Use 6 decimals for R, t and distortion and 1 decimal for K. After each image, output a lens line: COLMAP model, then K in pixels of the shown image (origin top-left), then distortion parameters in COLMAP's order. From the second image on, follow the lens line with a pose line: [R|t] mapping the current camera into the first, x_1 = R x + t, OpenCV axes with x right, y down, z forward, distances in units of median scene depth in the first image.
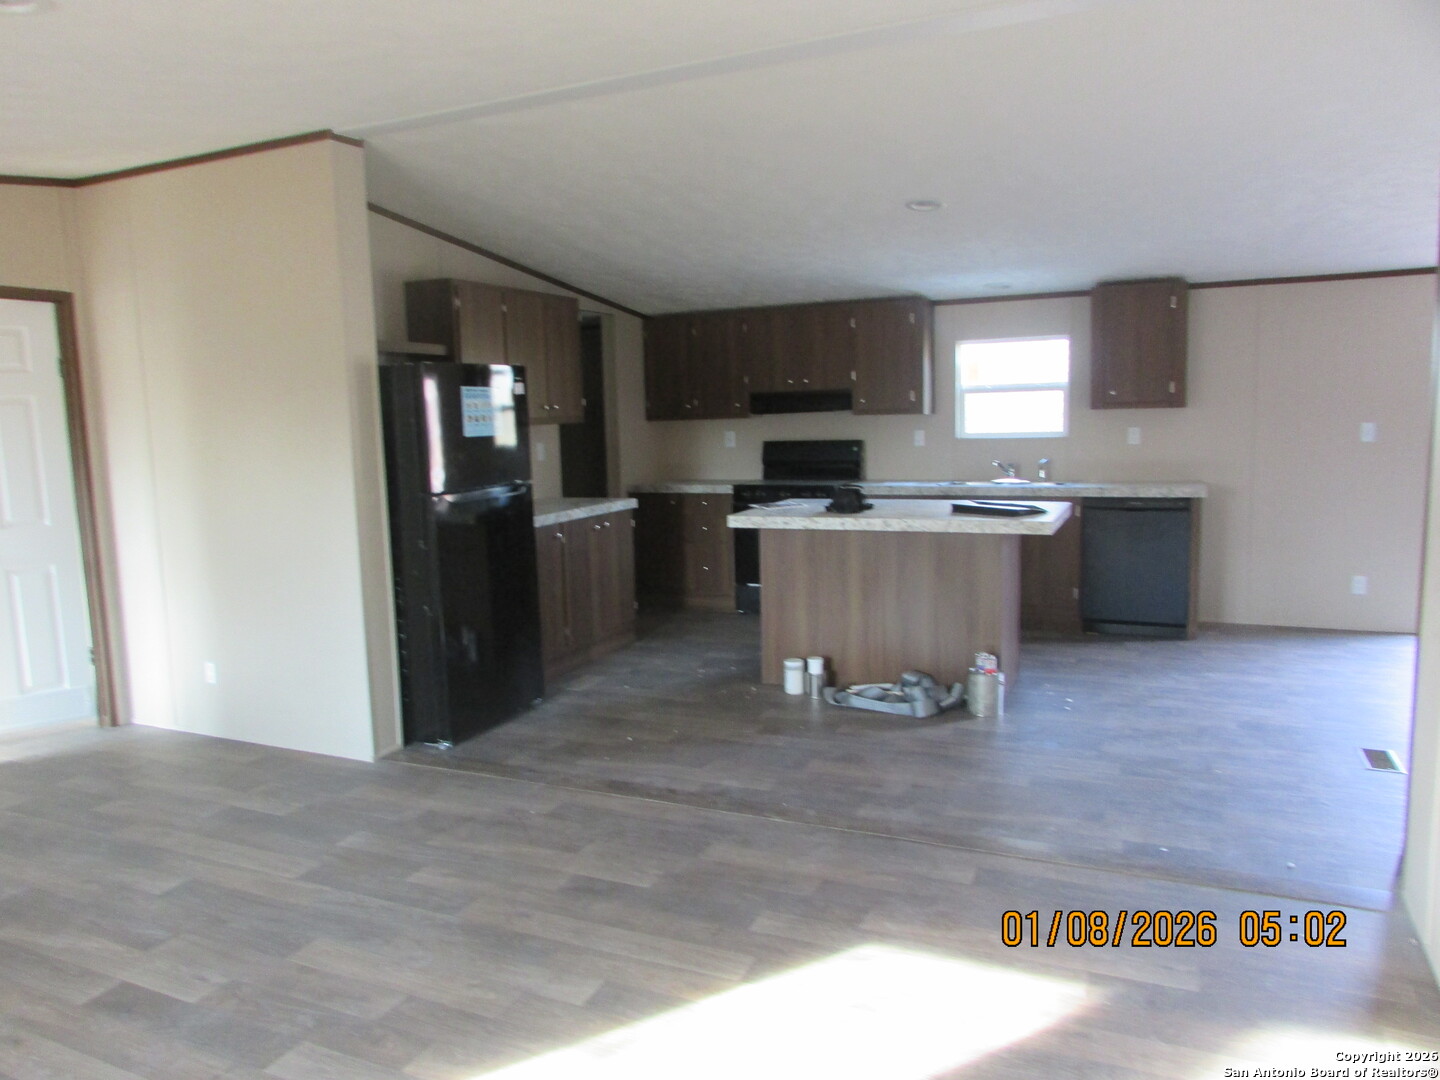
lens RADIAL K [[1015.8, 0, 720.0], [0, 1015.8, 540.0], [0, 0, 1]] dist [-0.037122, 0.009477]
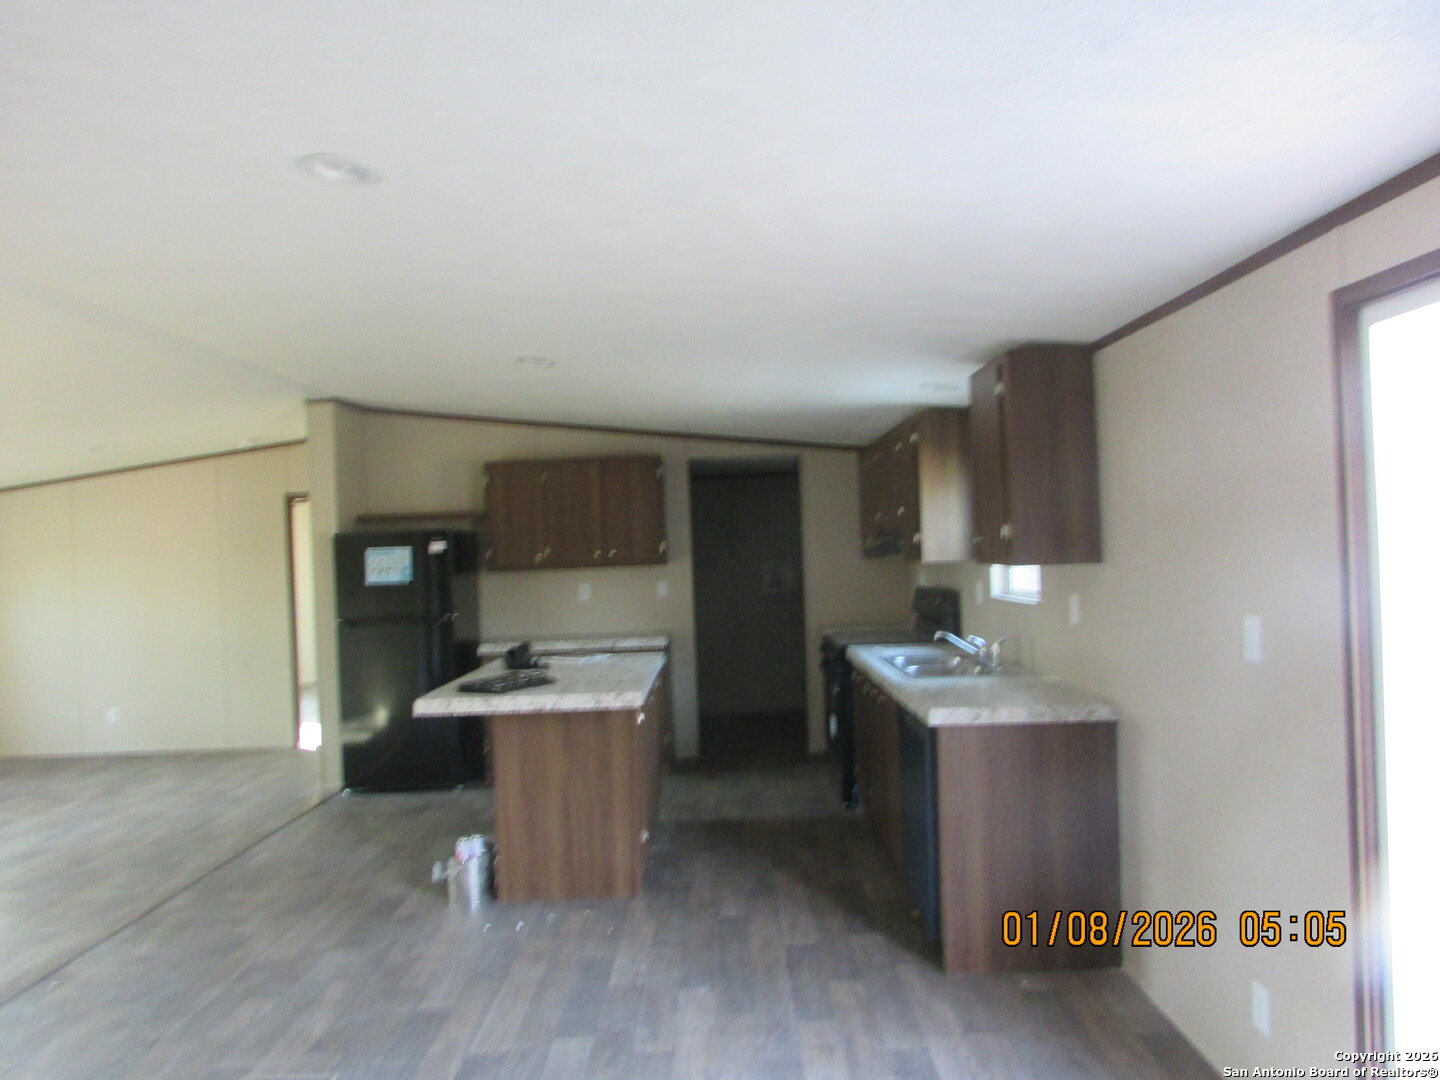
lens RADIAL K [[1022.2, 0, 710.0], [0, 1022.2, 542.3], [0, 0, 1]] dist [-0.022927, -0.003218]
pose [[0.403192, 0.004381, -0.915105, 1.329525], [-0.088043, 0.995535, -0.034026, -0.158162], [0.910870, 0.094287, 0.401778, 0.882050]]
